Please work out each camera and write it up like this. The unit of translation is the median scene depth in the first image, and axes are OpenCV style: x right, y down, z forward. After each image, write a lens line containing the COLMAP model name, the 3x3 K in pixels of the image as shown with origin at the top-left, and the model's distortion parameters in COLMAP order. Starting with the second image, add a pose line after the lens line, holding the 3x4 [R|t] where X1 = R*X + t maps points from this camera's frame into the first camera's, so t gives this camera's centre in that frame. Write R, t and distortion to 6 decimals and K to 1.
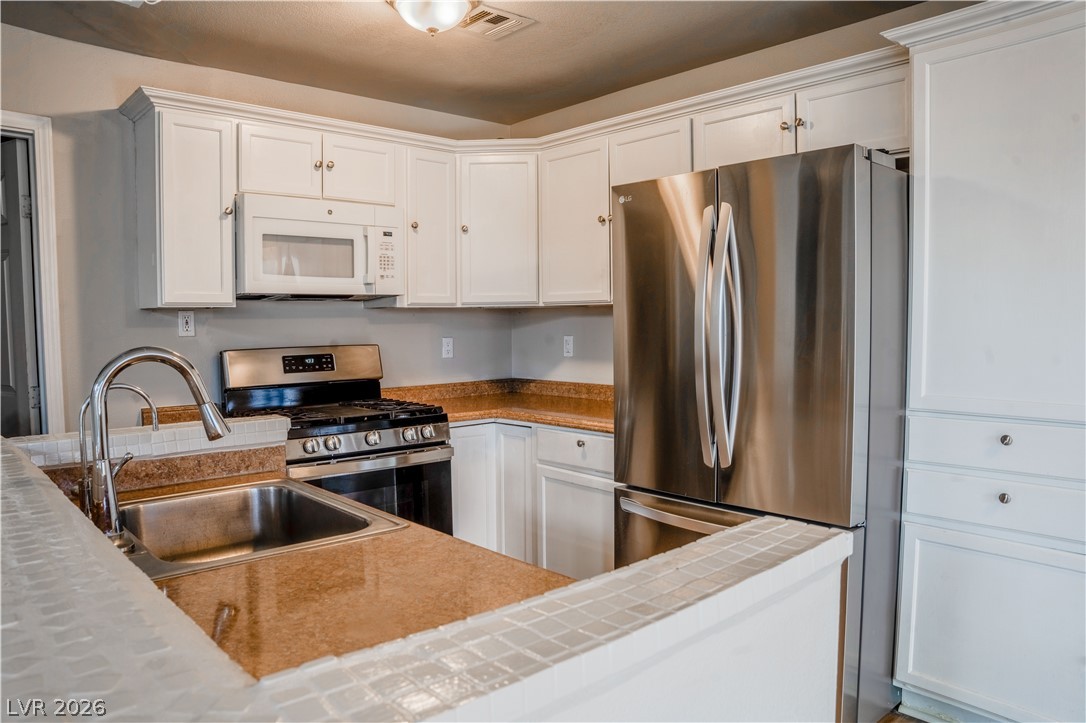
lens RADIAL K [[751.4, 0, 539.7], [0, 751.4, 373.0], [0, 0, 1]] dist [-0.175048, 0.130777]
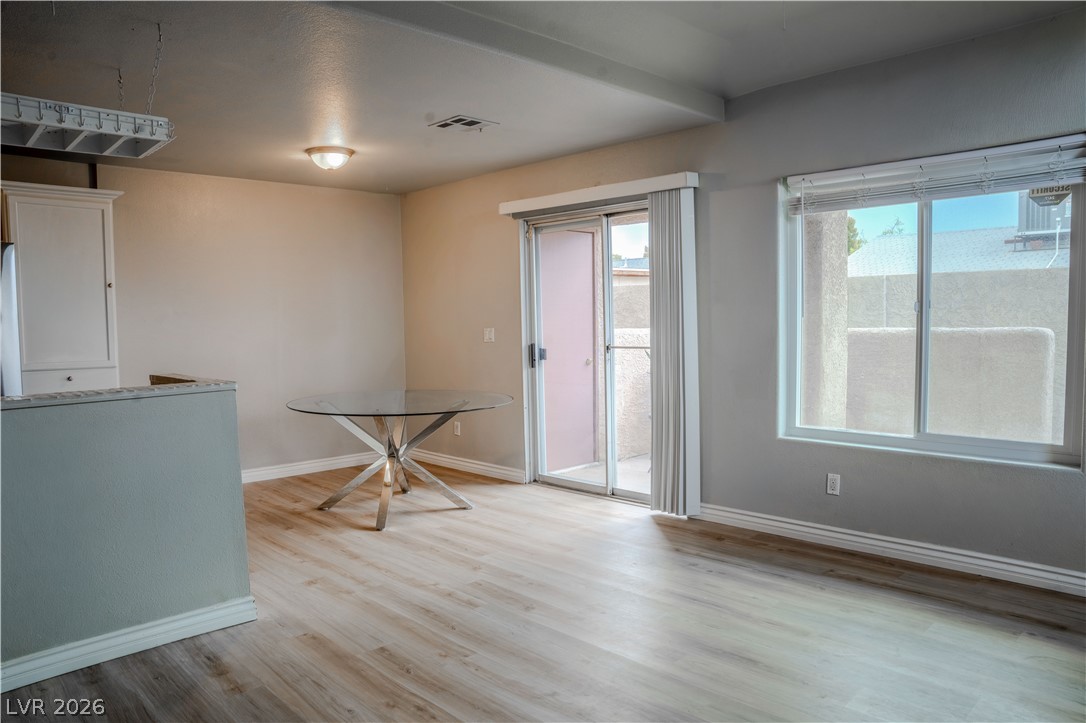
lens RADIAL K [[751.4, 0, 539.7], [0, 751.4, 373.0], [0, 0, 1]] dist [-0.175048, 0.130777]
pose [[-0.029832, -0.065707, 0.997393, -1.132195], [0.085398, 0.994021, 0.068039, 0.033339], [-0.995900, 0.087205, -0.024042, -0.300398]]
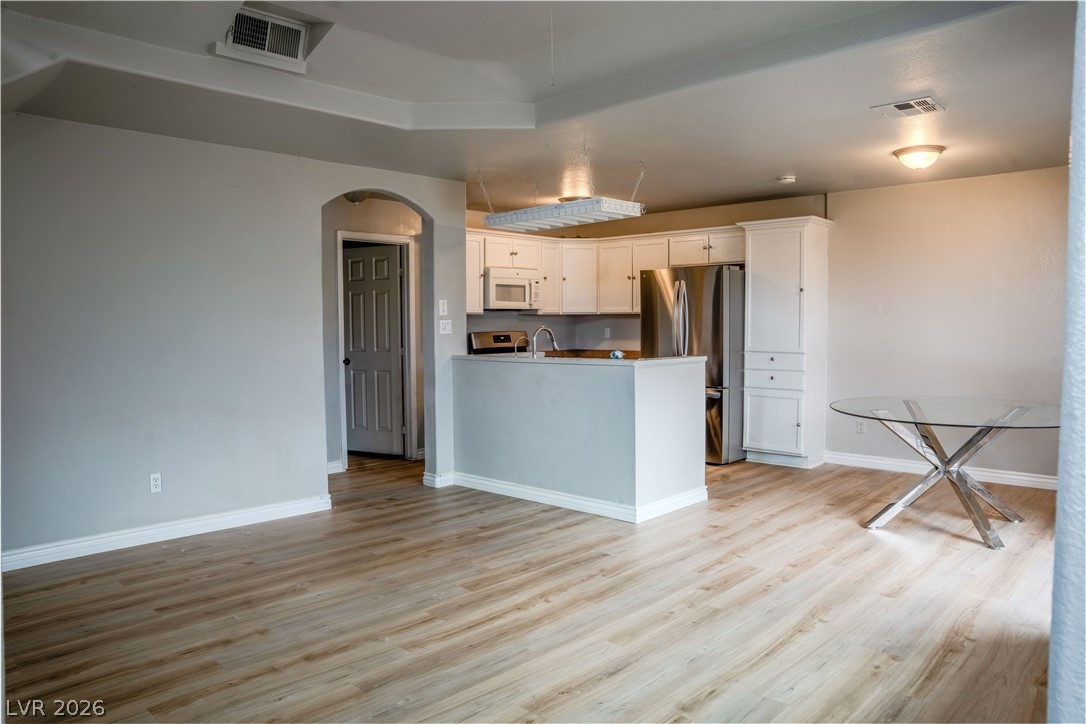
lens RADIAL K [[751.1, 0, 543.0], [0, 751.1, 362.0], [0, 0, 1]] dist [-0.210488, 0.174619]
pose [[0.997628, -0.000299, 0.068835, -0.390324], [0.001395, 0.999873, -0.015887, 0.106905], [-0.068821, 0.015946, 0.997502, -1.471662]]
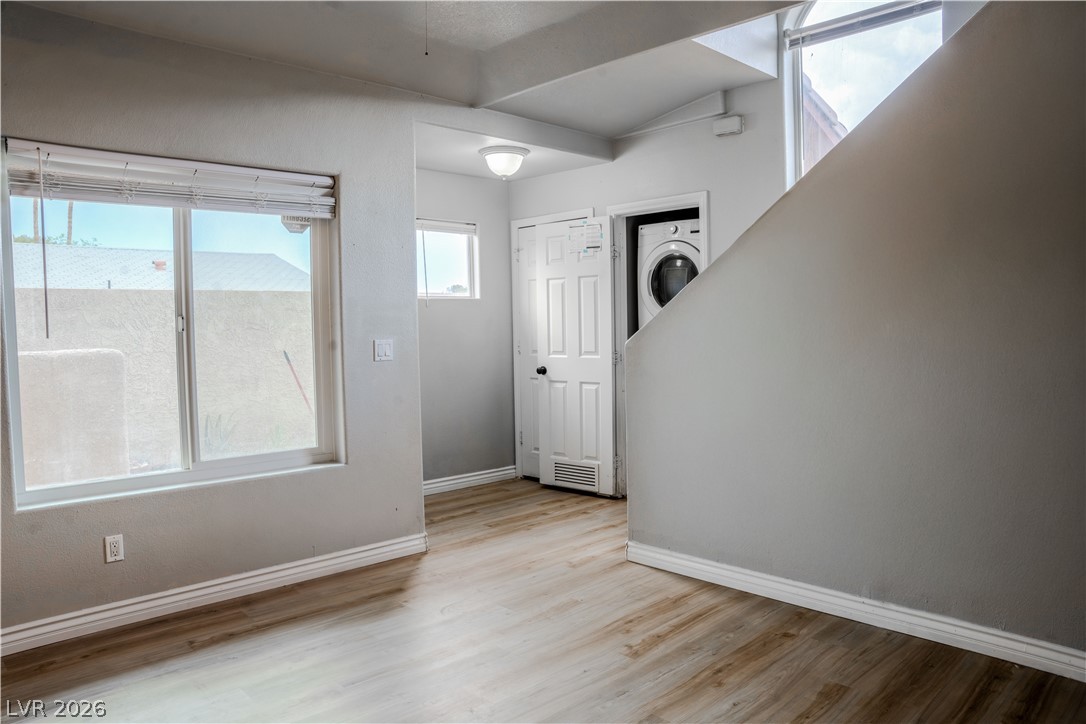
lens RADIAL K [[751.4, 0, 539.7], [0, 751.4, 373.5], [0, 0, 1]] dist [-0.175048, 0.130777]
pose [[-0.999566, 0.023129, -0.018249, -0.411387], [0.020515, 0.990998, 0.132294, -0.002615], [0.021145, 0.131862, -0.991043, 0.163739]]
